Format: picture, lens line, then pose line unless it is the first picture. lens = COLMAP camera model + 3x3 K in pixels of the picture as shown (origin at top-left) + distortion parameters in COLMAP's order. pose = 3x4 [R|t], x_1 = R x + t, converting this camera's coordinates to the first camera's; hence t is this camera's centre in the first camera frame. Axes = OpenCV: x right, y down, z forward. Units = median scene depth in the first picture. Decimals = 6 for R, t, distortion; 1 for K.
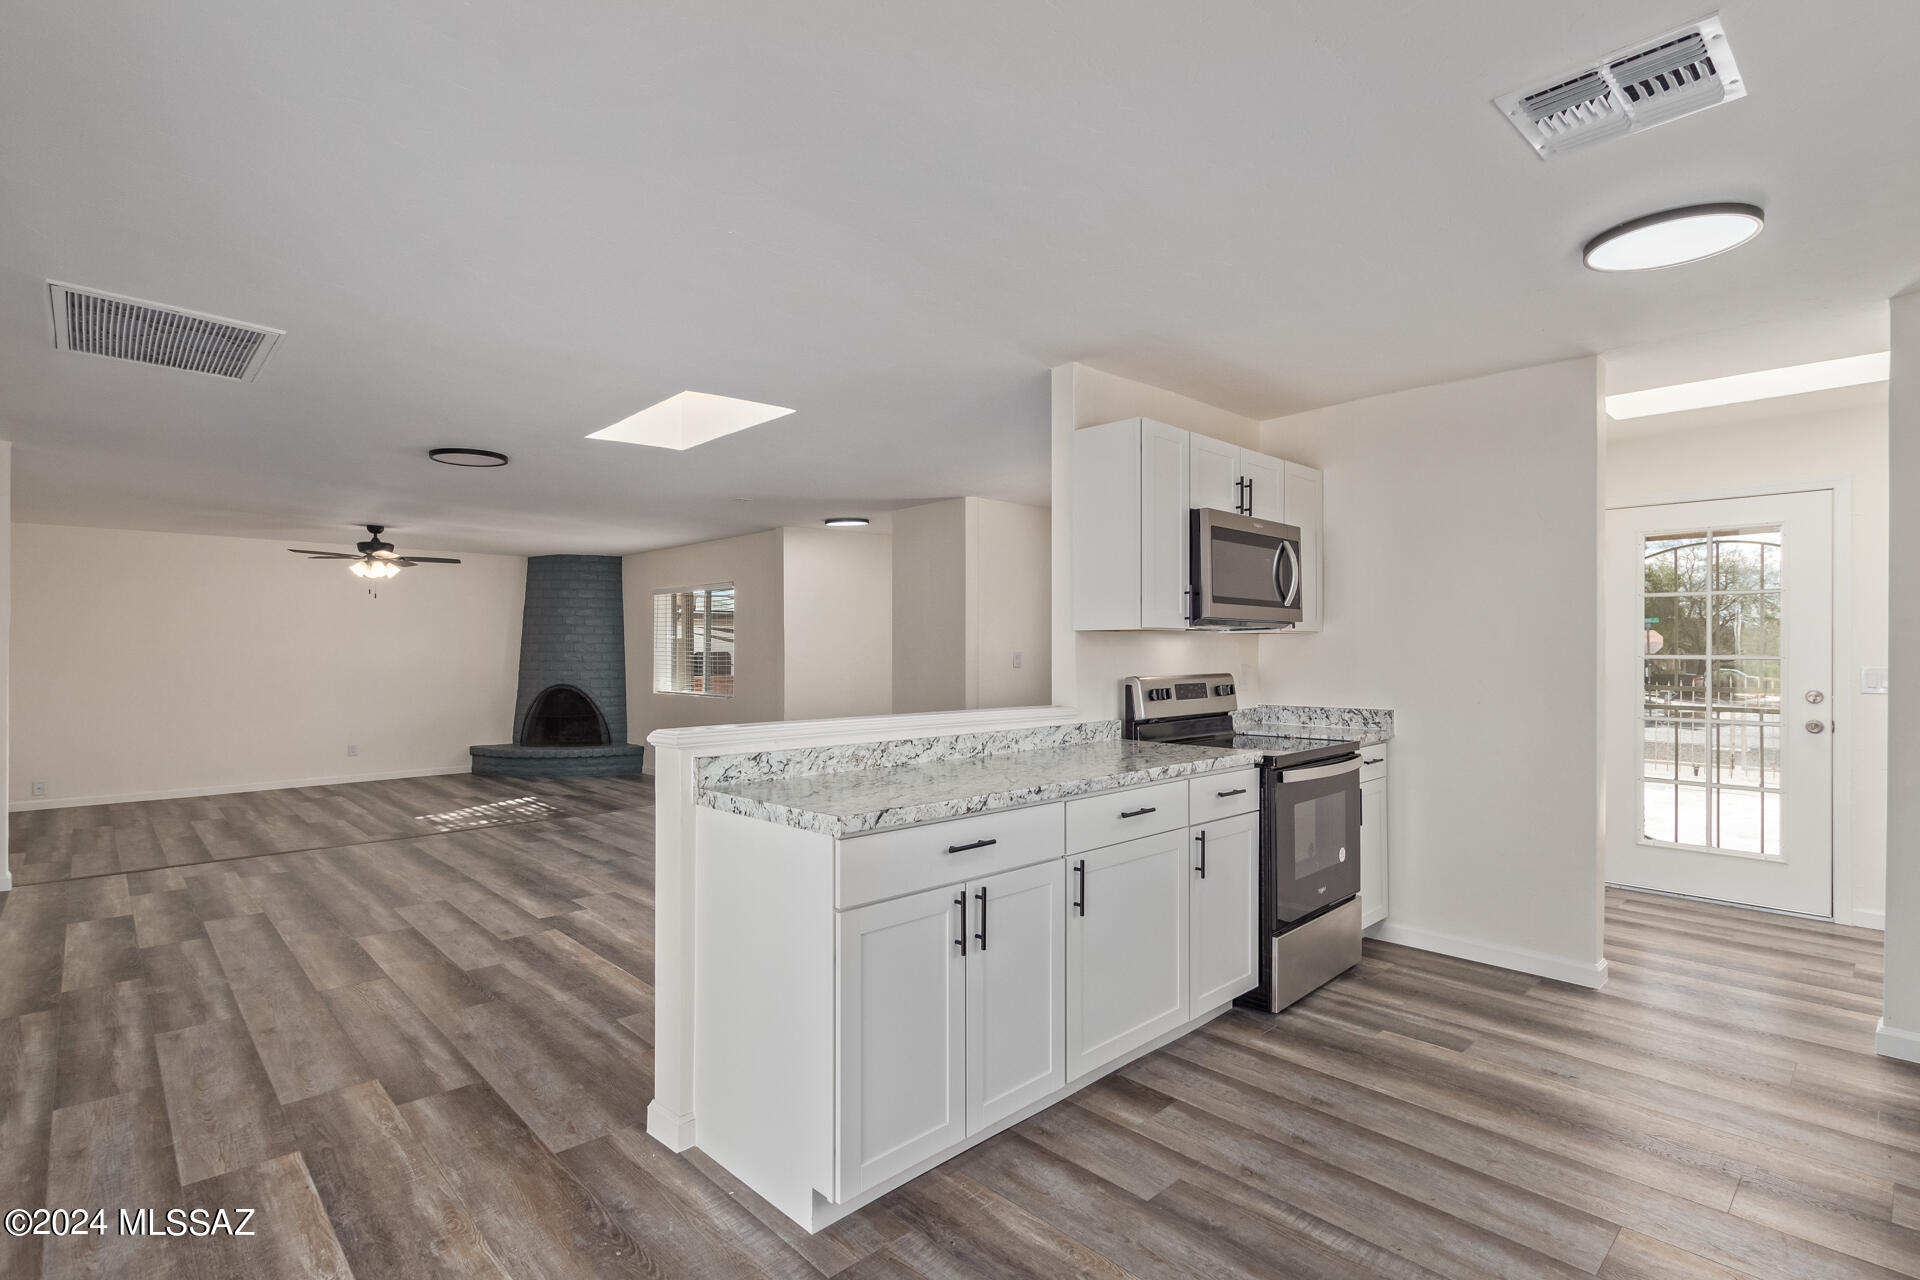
lens RADIAL K [[926.7, 0, 961.3], [0, 926.7, 647.2], [0, 0, 1]] dist [0.013654, -0.002508]
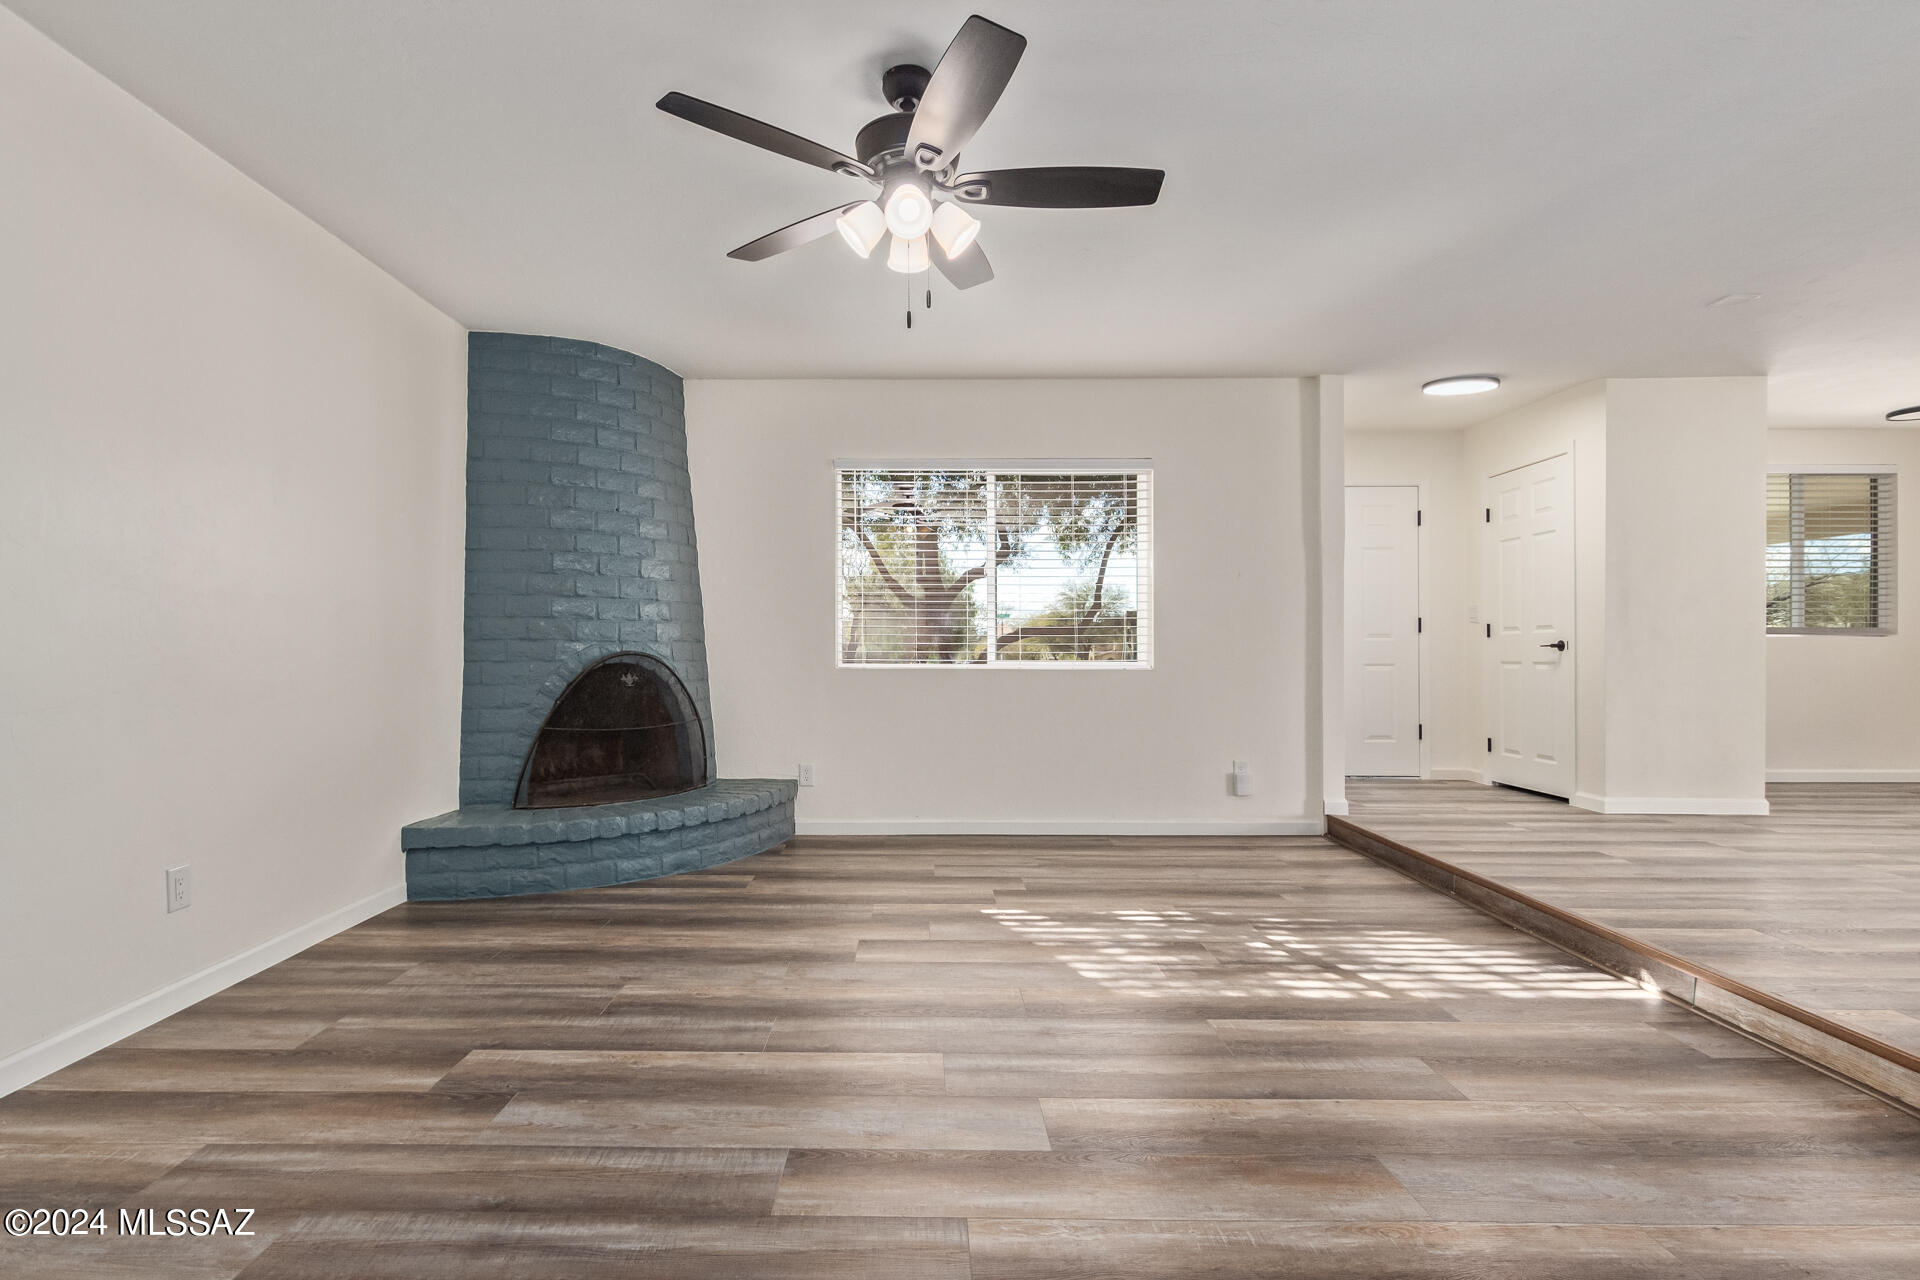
lens RADIAL K [[935.3, 0, 927.3], [0, 935.3, 650.6], [0, 0, 1]] dist [0.004961, 0.000411]
pose [[0.692382, 0.002413, 0.721527, -0.849453], [-0.002128, 0.999997, -0.001301, 0.052440], [-0.721528, -0.000635, 0.692385, 0.808311]]
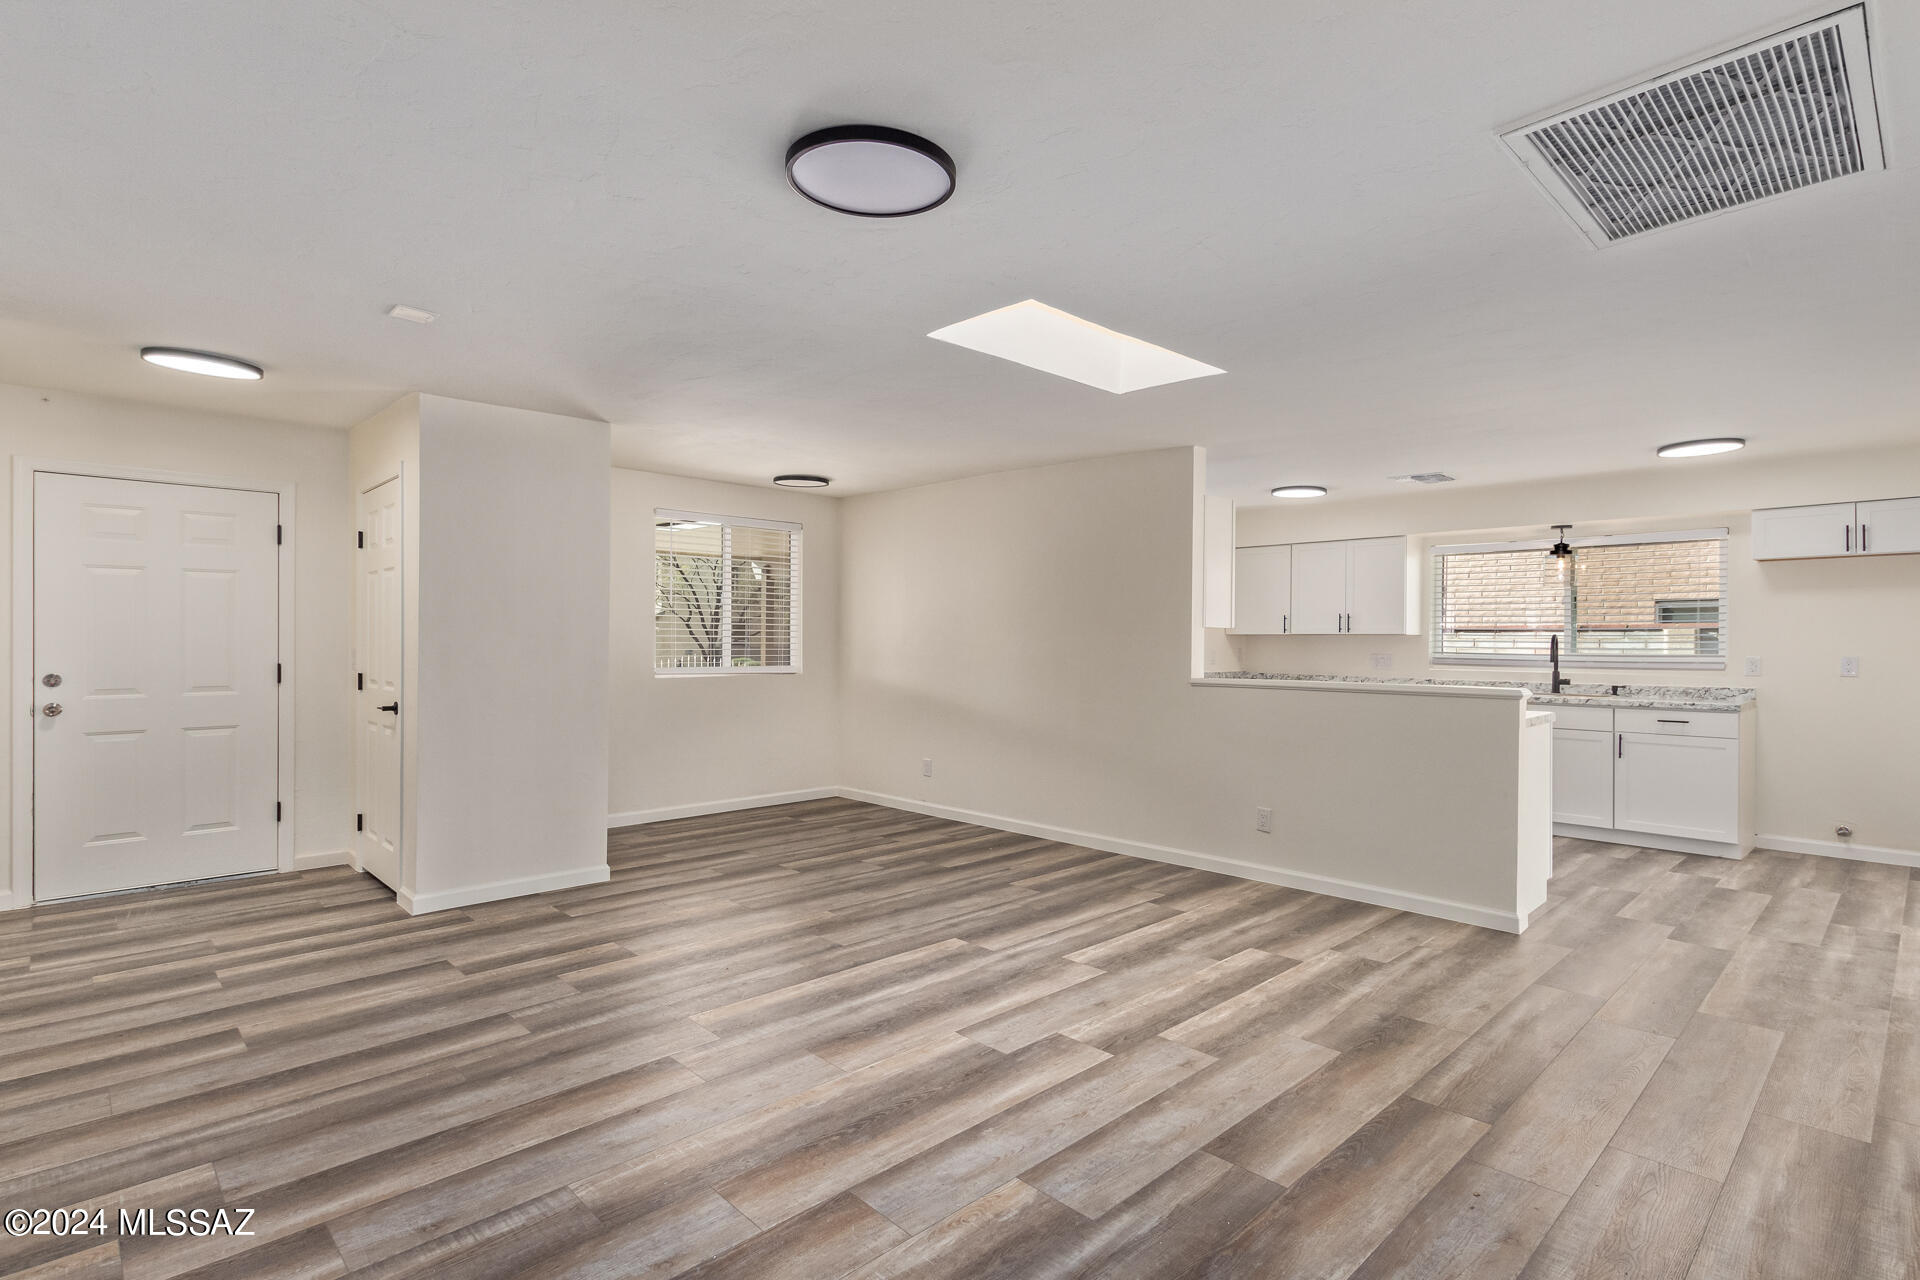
lens RADIAL K [[926.7, 0, 974.0], [0, 926.7, 635.9], [0, 0, 1]] dist [0.013654, -0.002508]
pose [[-0.014446, 0.002778, 0.999892, -0.603216], [-0.008605, 0.999959, -0.002902, 0.002100], [-0.999859, -0.008646, -0.014421, 0.609830]]
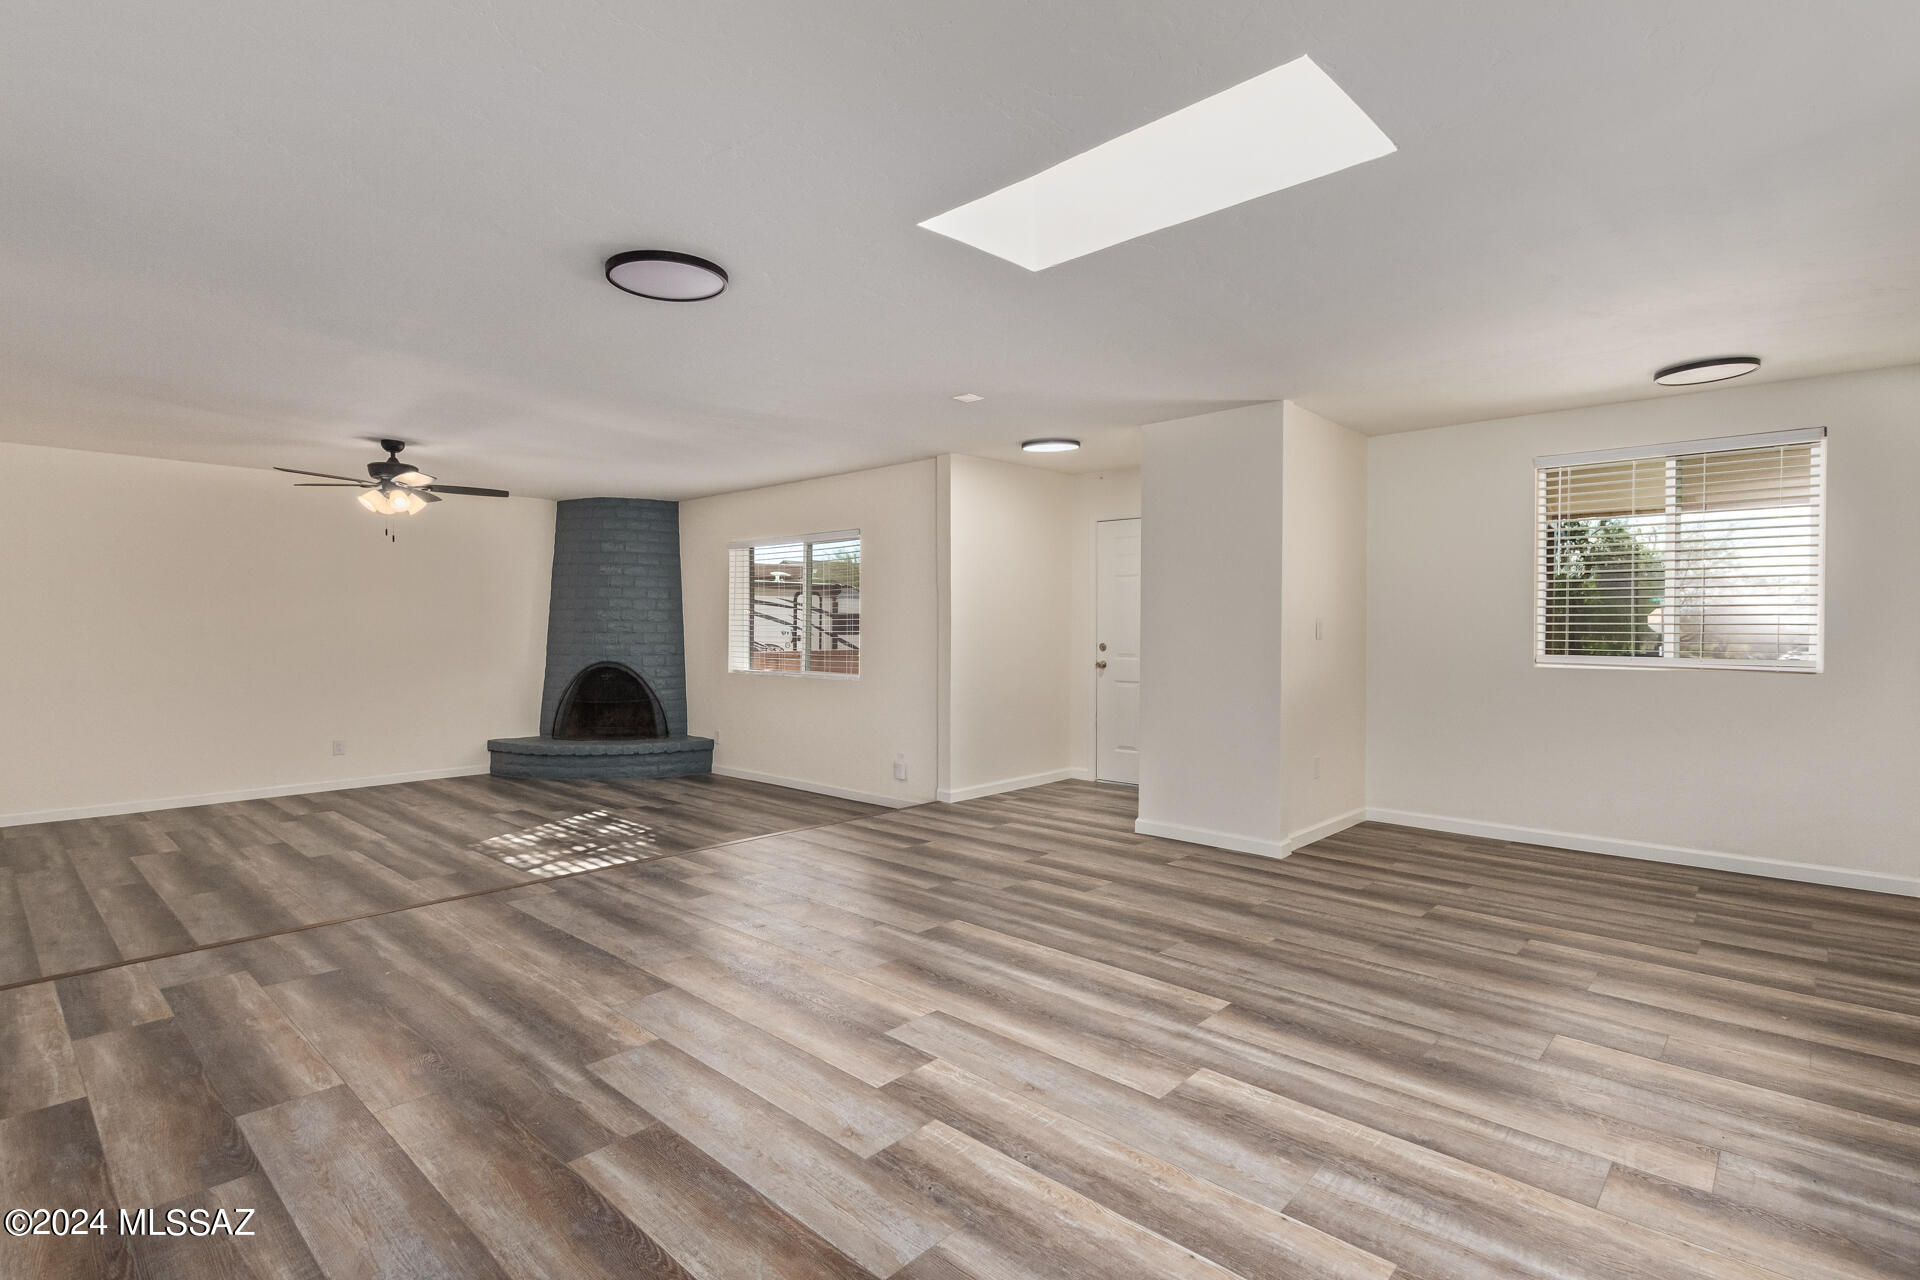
lens RADIAL K [[926.7, 0, 961.7], [0, 926.7, 644.4], [0, 0, 1]] dist [0.013654, -0.002508]
pose [[0.997483, 0.001706, 0.070890, -0.243762], [-0.003193, 0.999777, 0.020862, 0.010330], [-0.070838, -0.021036, 0.997266, 0.250698]]
